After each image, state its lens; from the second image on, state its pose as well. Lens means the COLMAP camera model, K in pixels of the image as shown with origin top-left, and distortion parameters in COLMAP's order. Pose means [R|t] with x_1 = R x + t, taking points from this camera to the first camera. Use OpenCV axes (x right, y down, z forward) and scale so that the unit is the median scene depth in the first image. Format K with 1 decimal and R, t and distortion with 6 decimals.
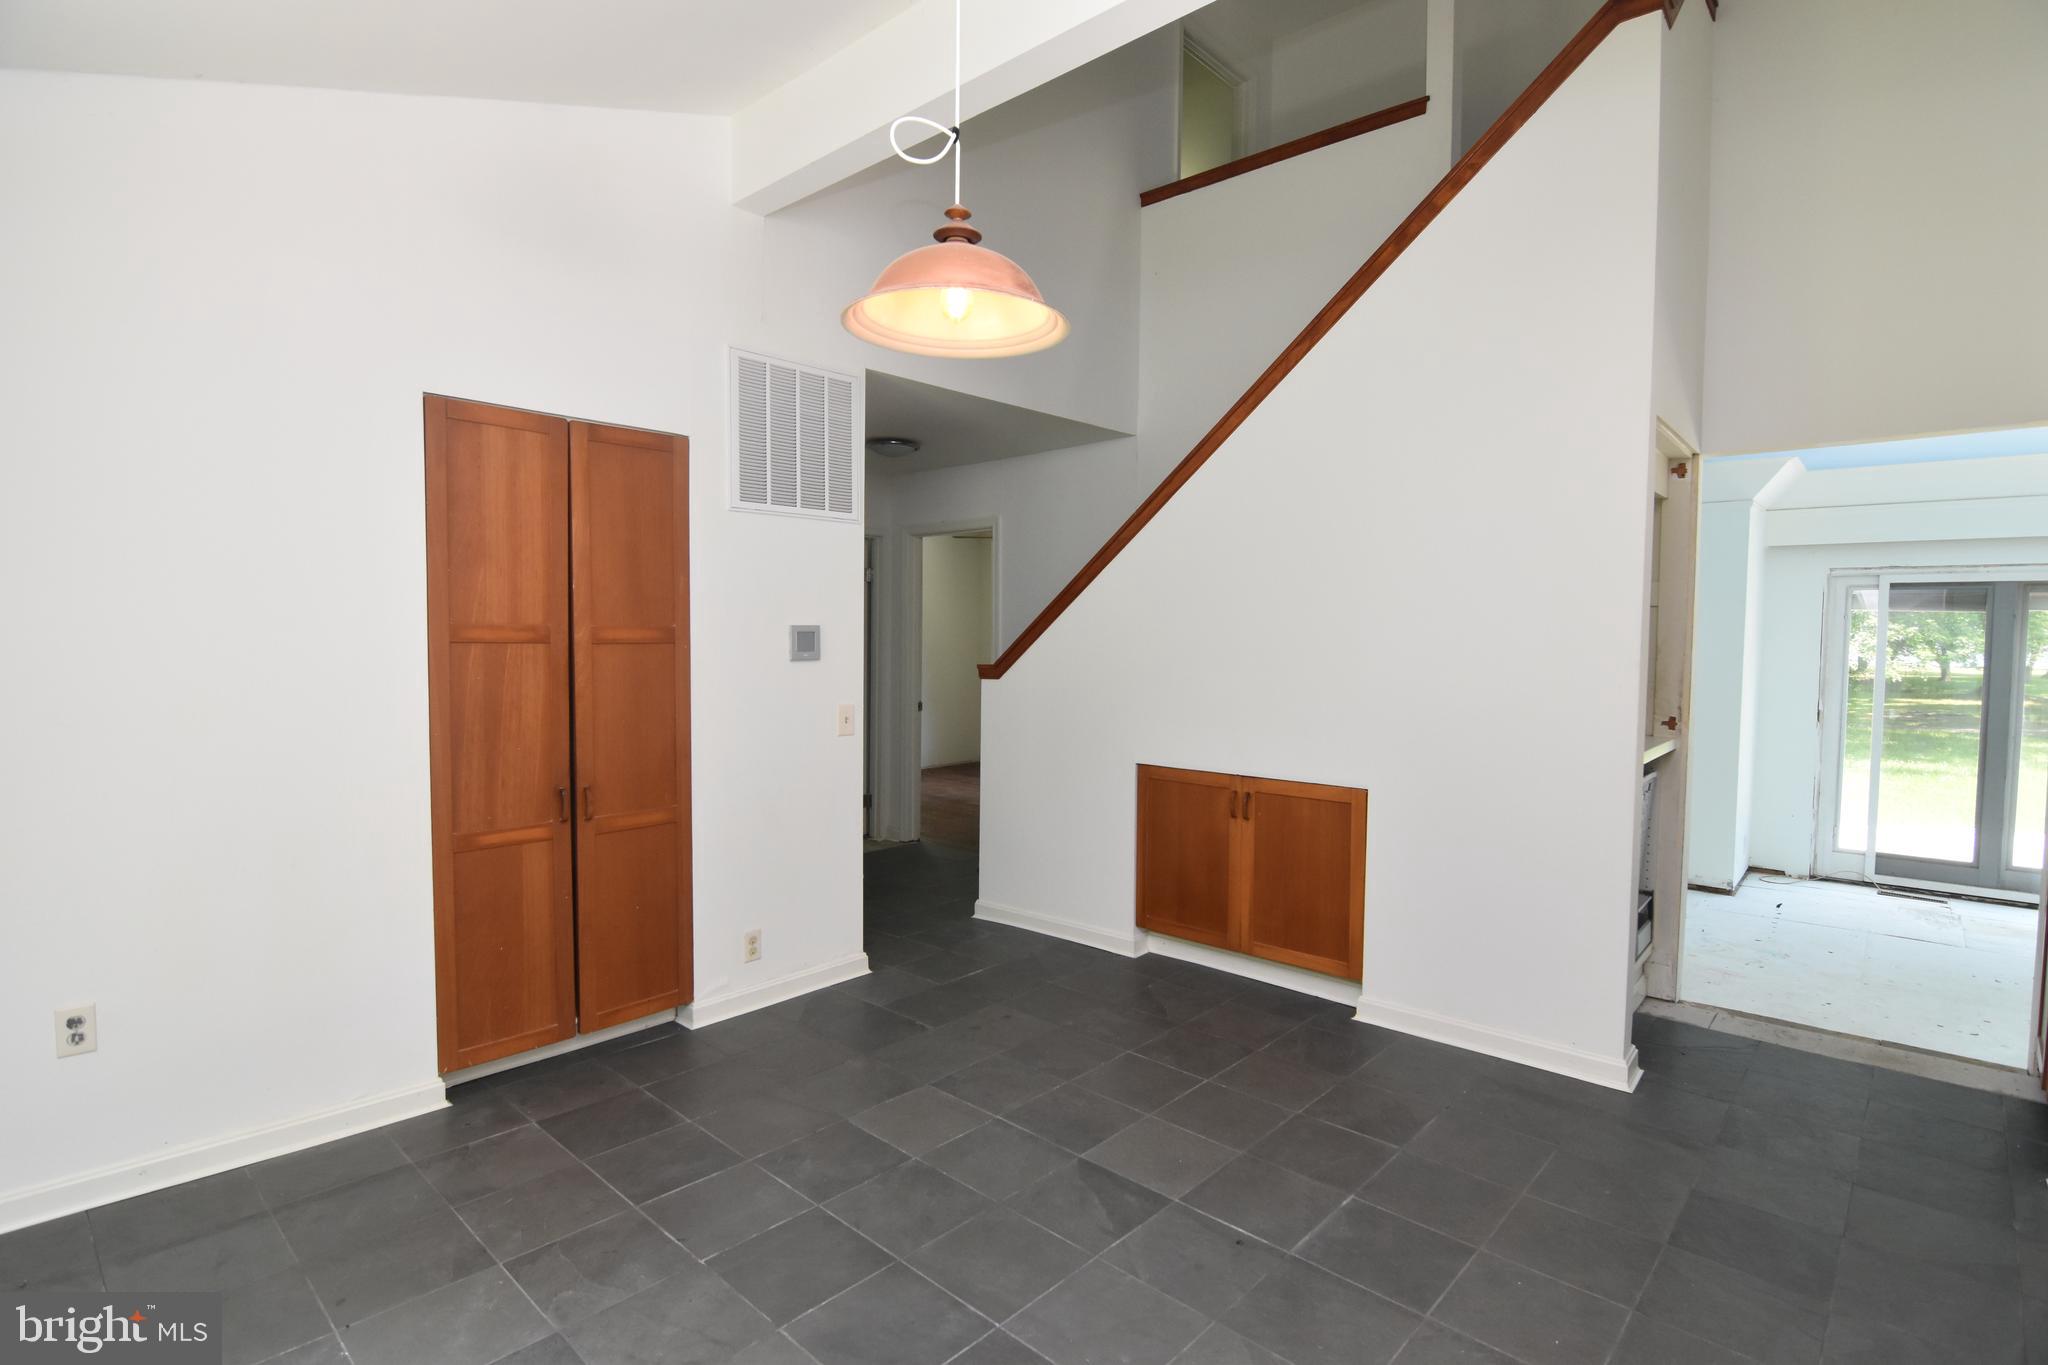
lens RADIAL K [[989.8, 0, 1031.8], [0, 989.8, 686.0], [0, 0, 1]] dist [-0.021431, -0.002155]
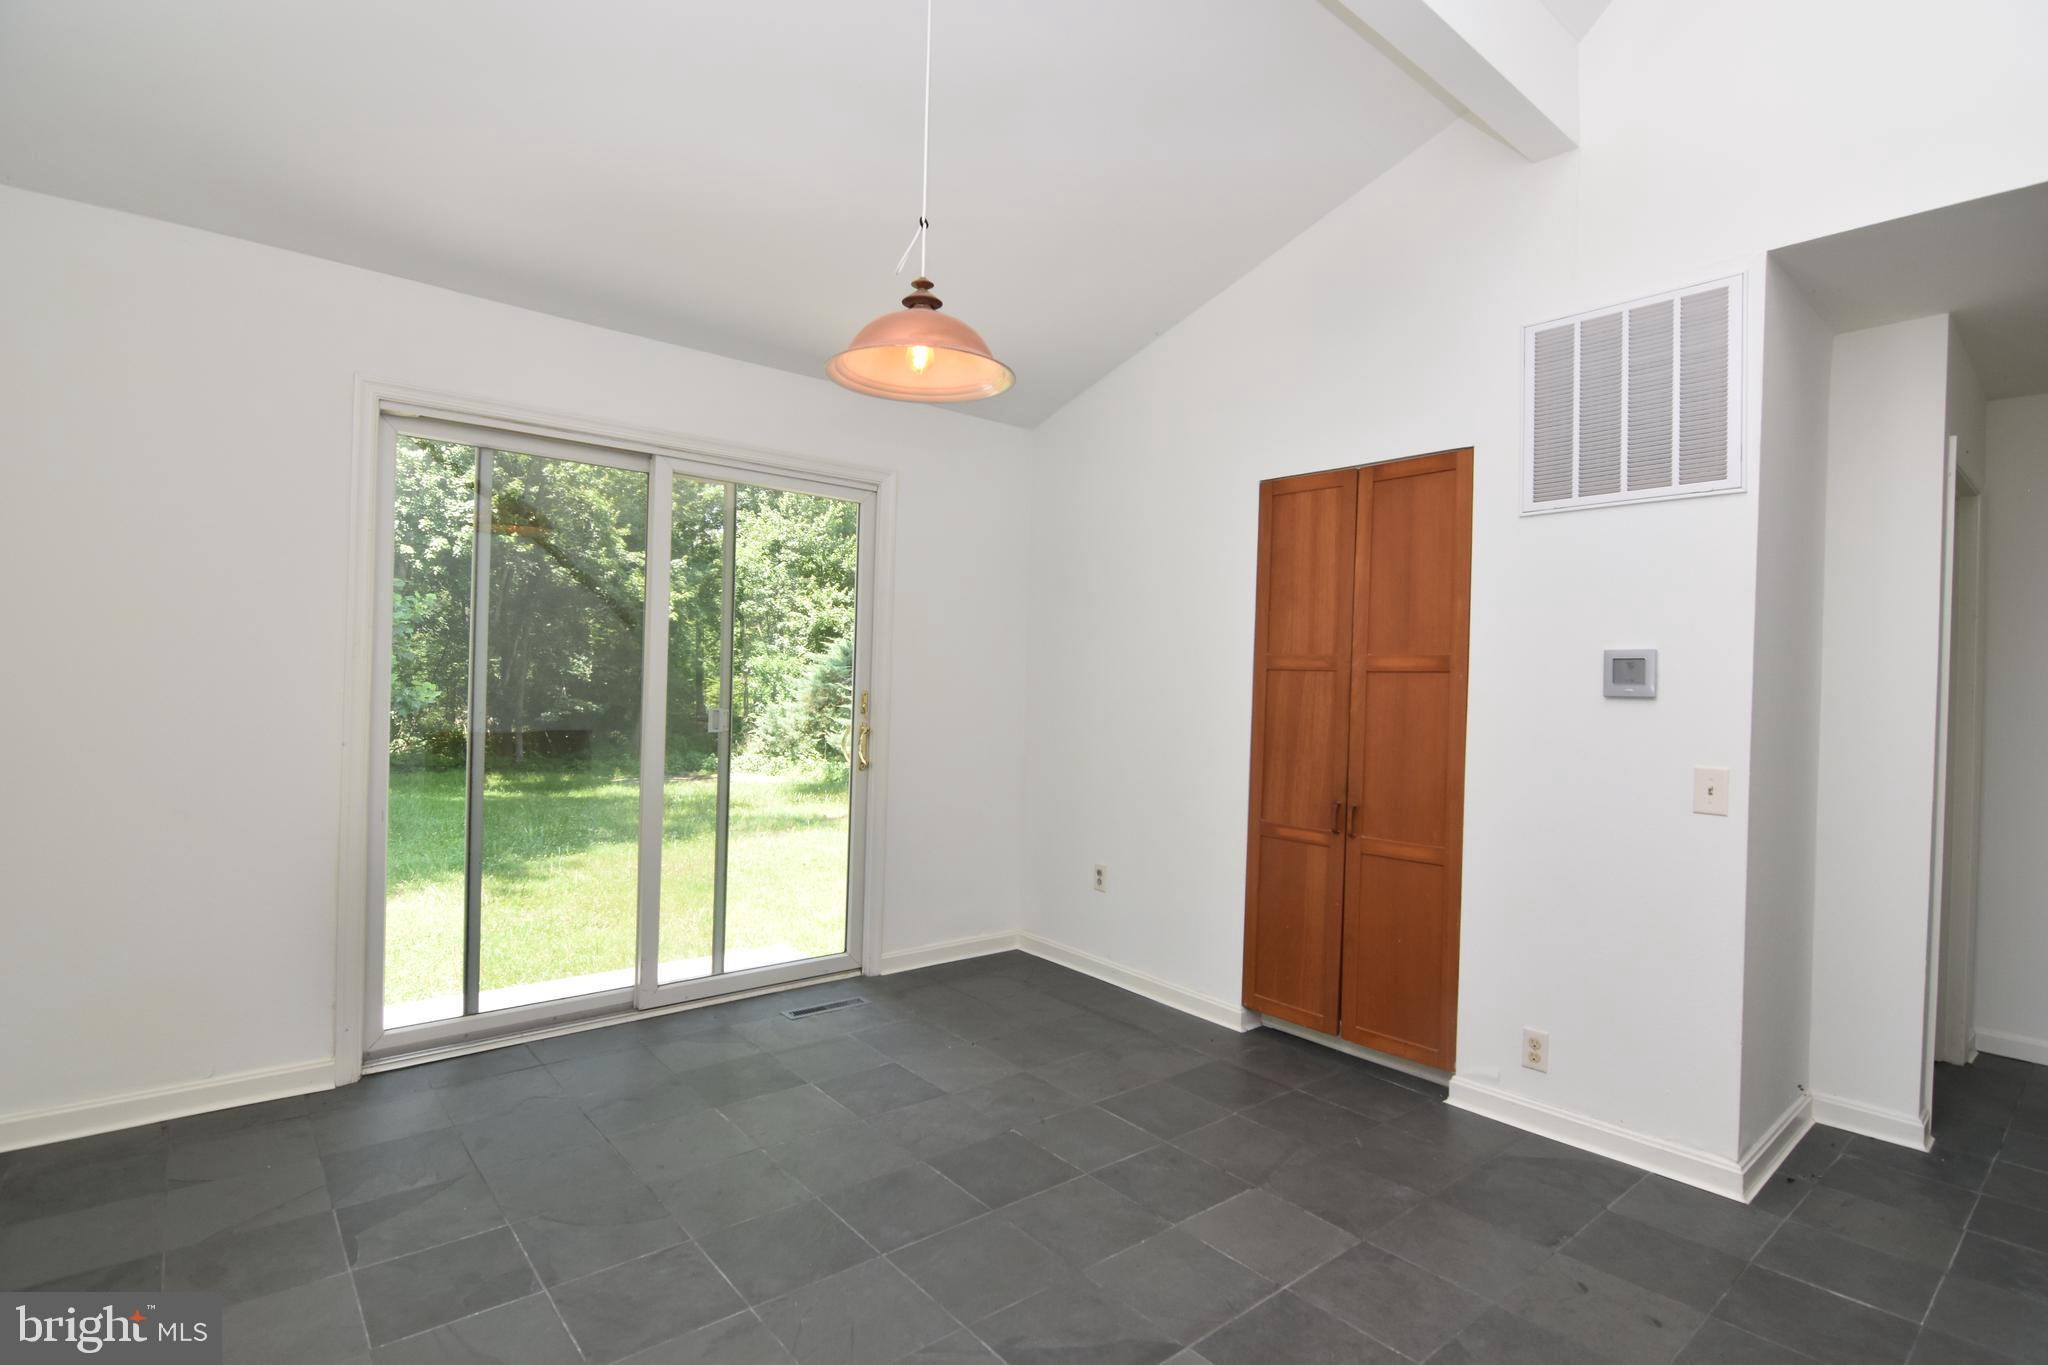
lens RADIAL K [[989.8, 0, 1030.3], [0, 989.8, 684.0], [0, 0, 1]] dist [-0.021431, -0.002155]
pose [[-0.128294, -0.009189, -0.991694, 0.655175], [-0.079563, 0.996829, 0.001056, -0.002099], [0.988540, 0.079038, -0.128618, 0.783925]]
